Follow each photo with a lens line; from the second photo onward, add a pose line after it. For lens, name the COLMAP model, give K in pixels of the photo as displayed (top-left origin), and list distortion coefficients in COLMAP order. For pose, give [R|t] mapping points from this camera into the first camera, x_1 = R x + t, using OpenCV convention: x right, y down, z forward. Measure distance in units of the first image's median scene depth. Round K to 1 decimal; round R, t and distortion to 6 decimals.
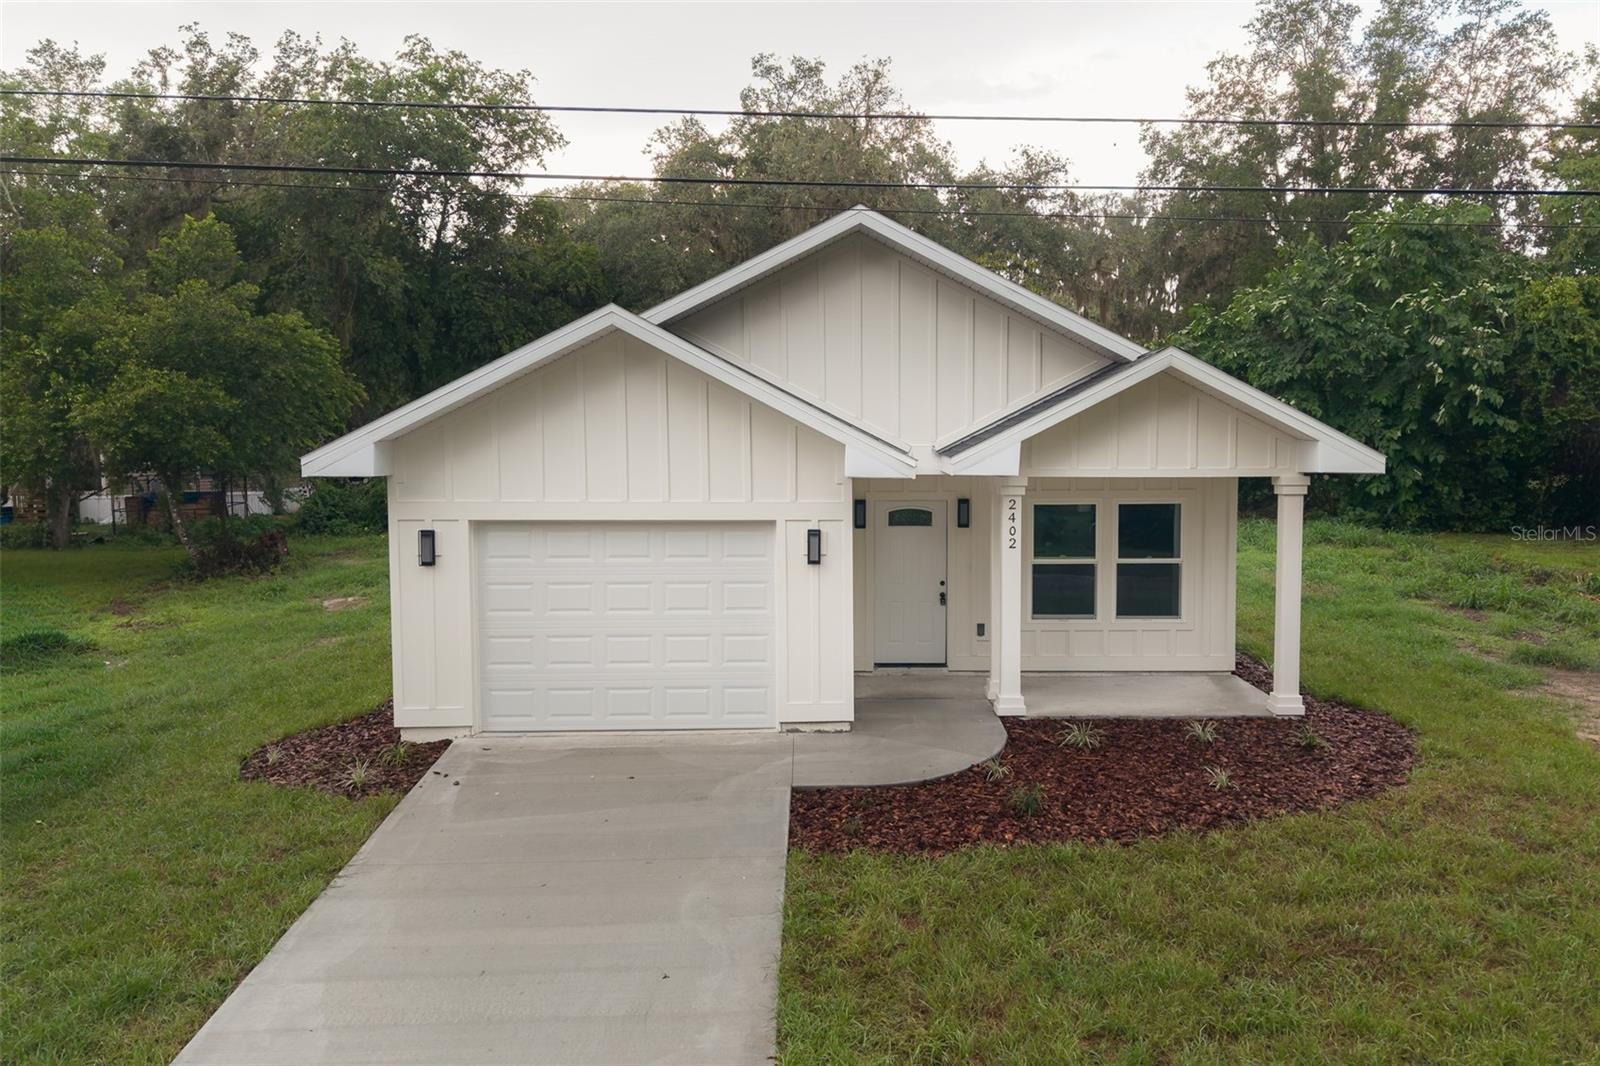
lens RADIAL K [[1121.2, 0, 916.9], [0, 1121.2, 529.7], [0, 0, 1]] dist [0.032574, -0.011897]
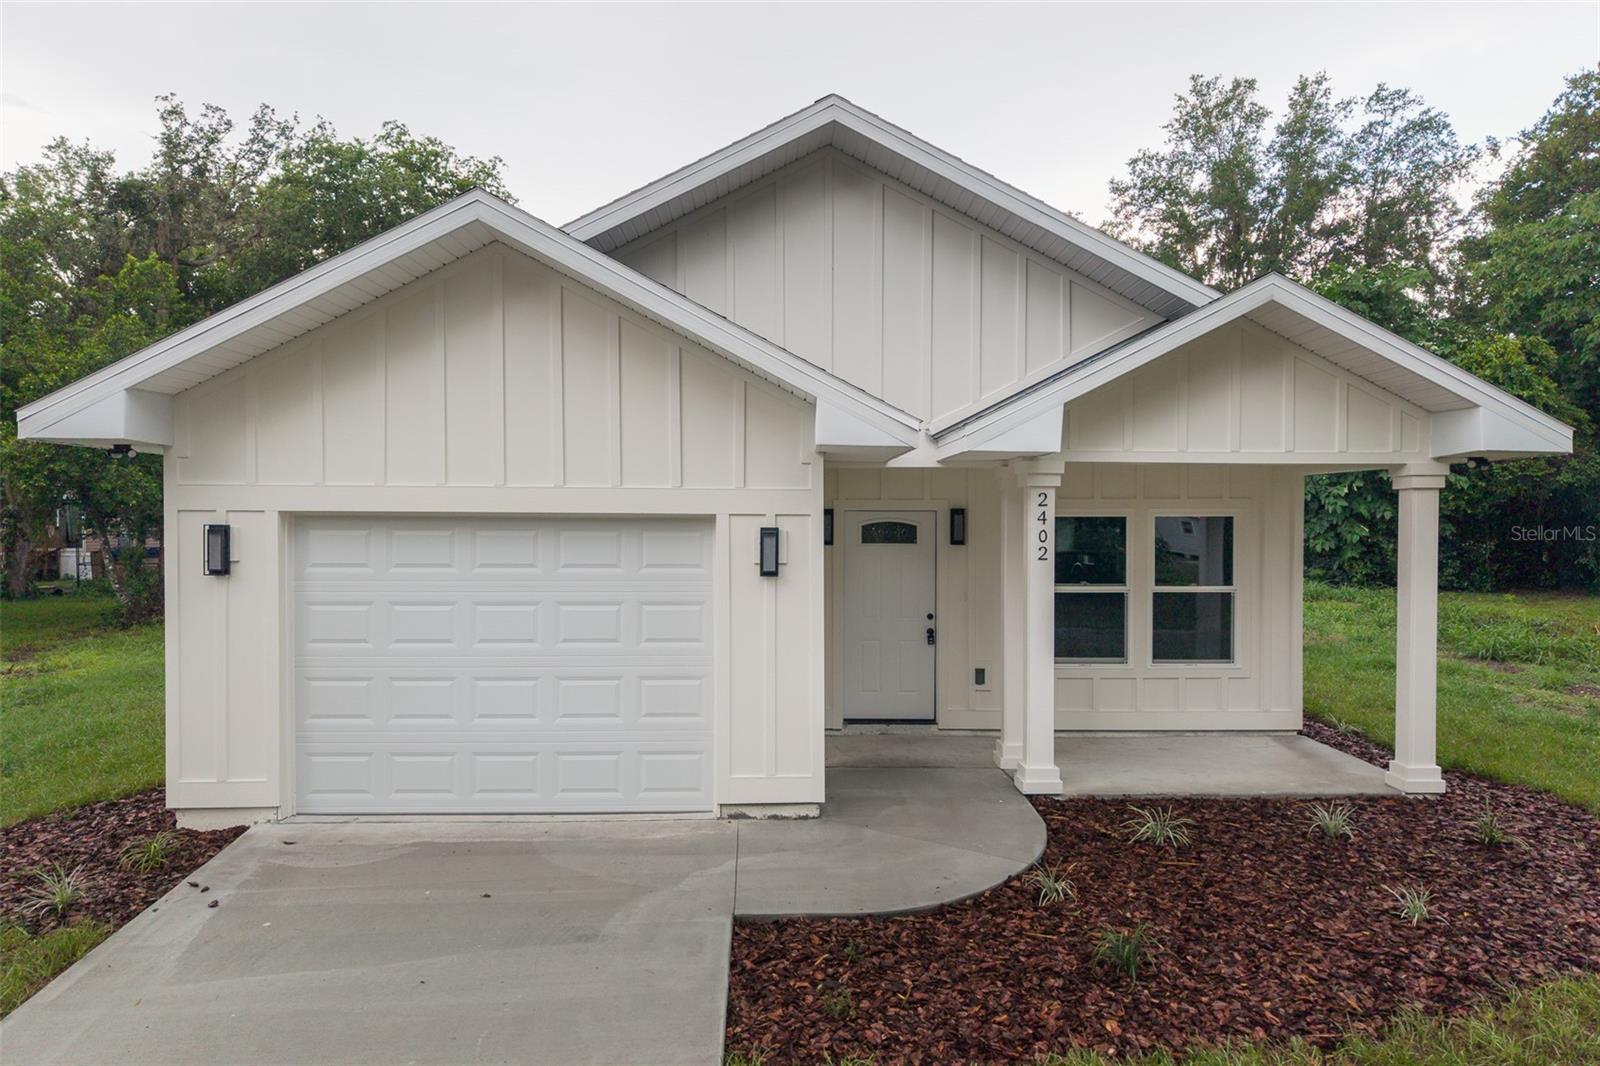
lens RADIAL K [[1005.0, 0, 849.0], [0, 1005.0, 546.5], [0, 0, 1]] dist [0.001820, 0.008046]
pose [[0.999983, 0.003012, -0.005060, -0.031388], [-0.003269, 0.998671, -0.051429, 0.035711], [0.004898, 0.051444, 0.998664, 0.301677]]
